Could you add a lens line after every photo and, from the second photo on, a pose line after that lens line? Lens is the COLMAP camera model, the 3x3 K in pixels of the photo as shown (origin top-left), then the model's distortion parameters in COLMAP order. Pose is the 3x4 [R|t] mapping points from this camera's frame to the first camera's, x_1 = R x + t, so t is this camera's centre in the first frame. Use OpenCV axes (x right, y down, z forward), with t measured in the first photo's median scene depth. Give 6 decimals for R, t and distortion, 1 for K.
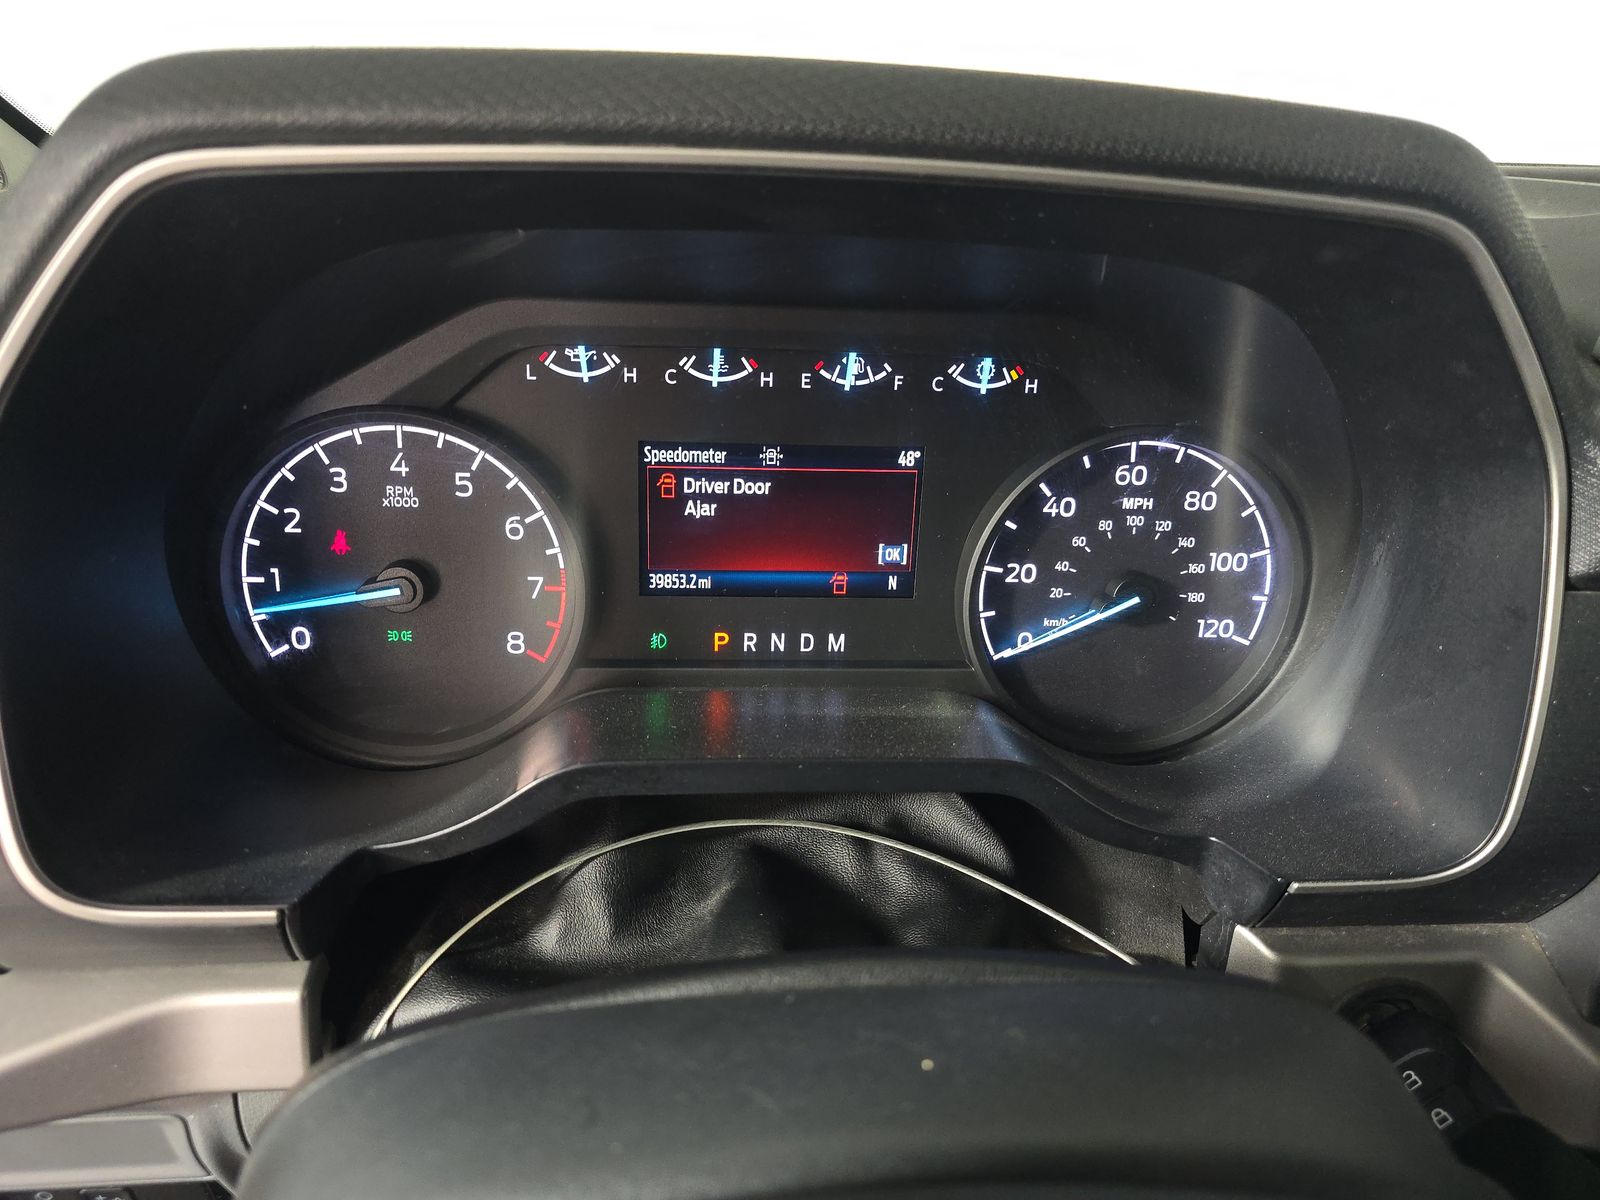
lens RADIAL K [[1072.1, 0, 800.0], [0, 1072.1, 600.0], [0, 0, 1]] dist [0.061138, -0.046872]
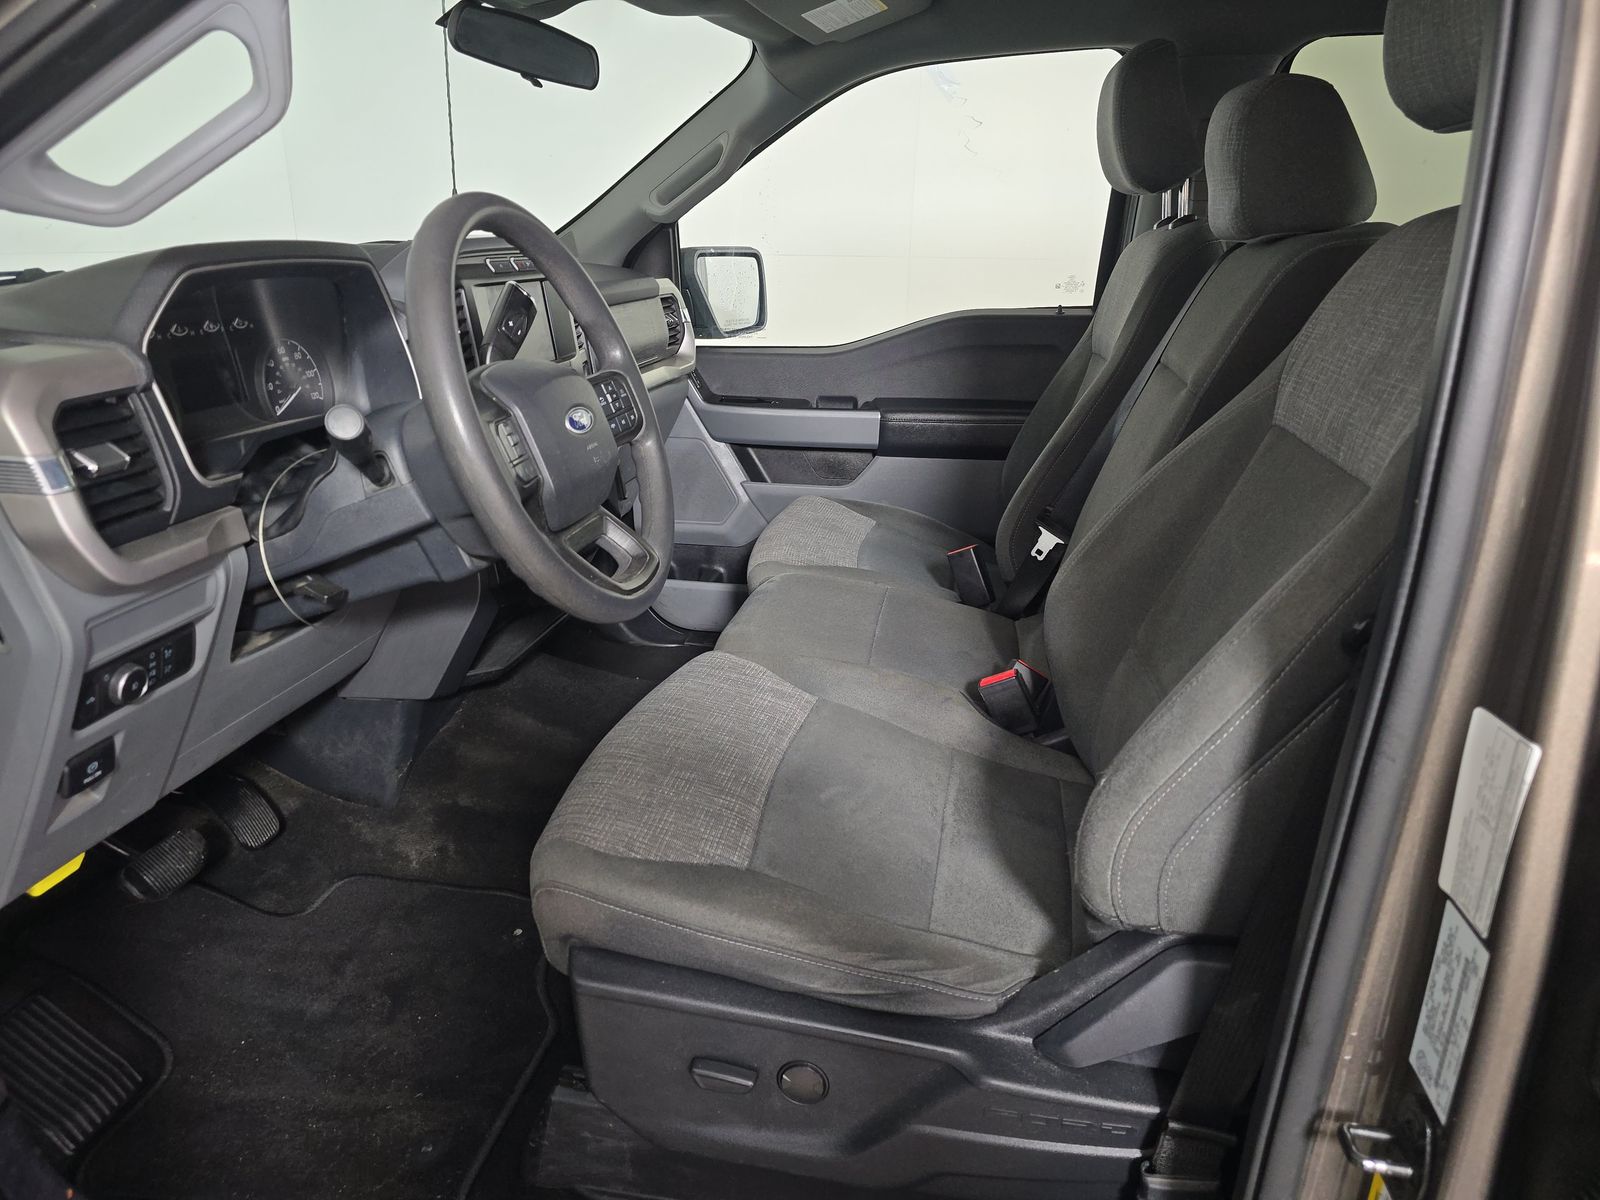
lens RADIAL K [[1072.1, 0, 800.0], [0, 1072.1, 600.0], [0, 0, 1]] dist [0.061138, -0.046872]
pose [[0.238529, -0.354279, 0.904207, -2.695991], [0.413164, 0.879636, 0.235659, 0.444727], [-0.878862, 0.317375, 0.356194, -1.382448]]
